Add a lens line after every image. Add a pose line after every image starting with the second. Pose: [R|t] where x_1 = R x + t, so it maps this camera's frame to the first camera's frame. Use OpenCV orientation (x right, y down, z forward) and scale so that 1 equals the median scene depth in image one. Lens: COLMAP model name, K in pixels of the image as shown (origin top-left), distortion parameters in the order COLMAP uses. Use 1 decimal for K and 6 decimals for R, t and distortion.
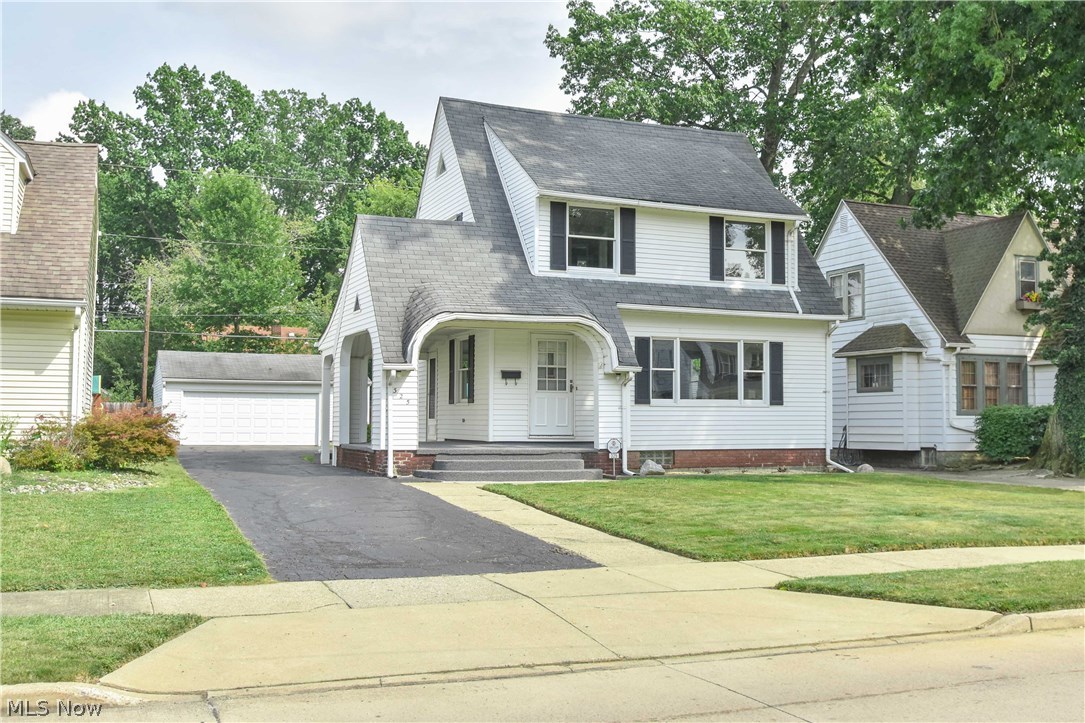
lens RADIAL K [[1114.5, 0, 575.8], [0, 1114.5, 360.0], [0, 0, 1]] dist [-0.065597, 0.009302]
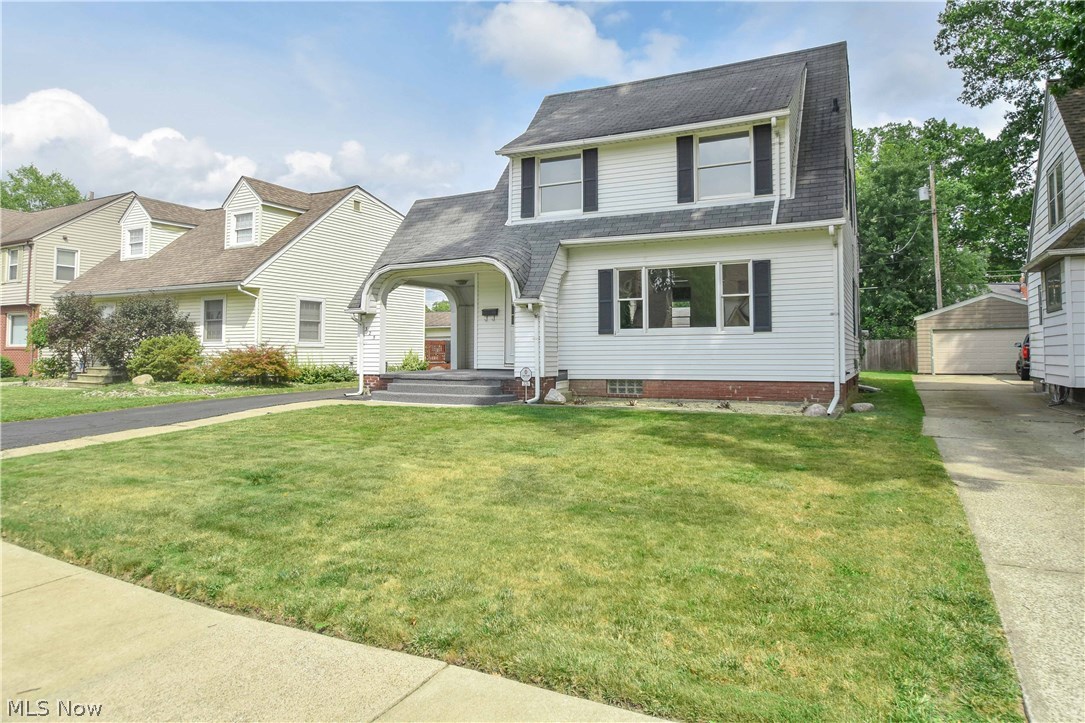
lens RADIAL K [[666.2, 0, 560.8], [0, 666.2, 323.6], [0, 0, 1]] dist [-0.035063, 0.001636]
pose [[0.664367, -0.038668, -0.746405, 0.483473], [0.045599, 0.998897, -0.011162, 0.033882], [0.746014, -0.026620, 0.665398, 0.547307]]
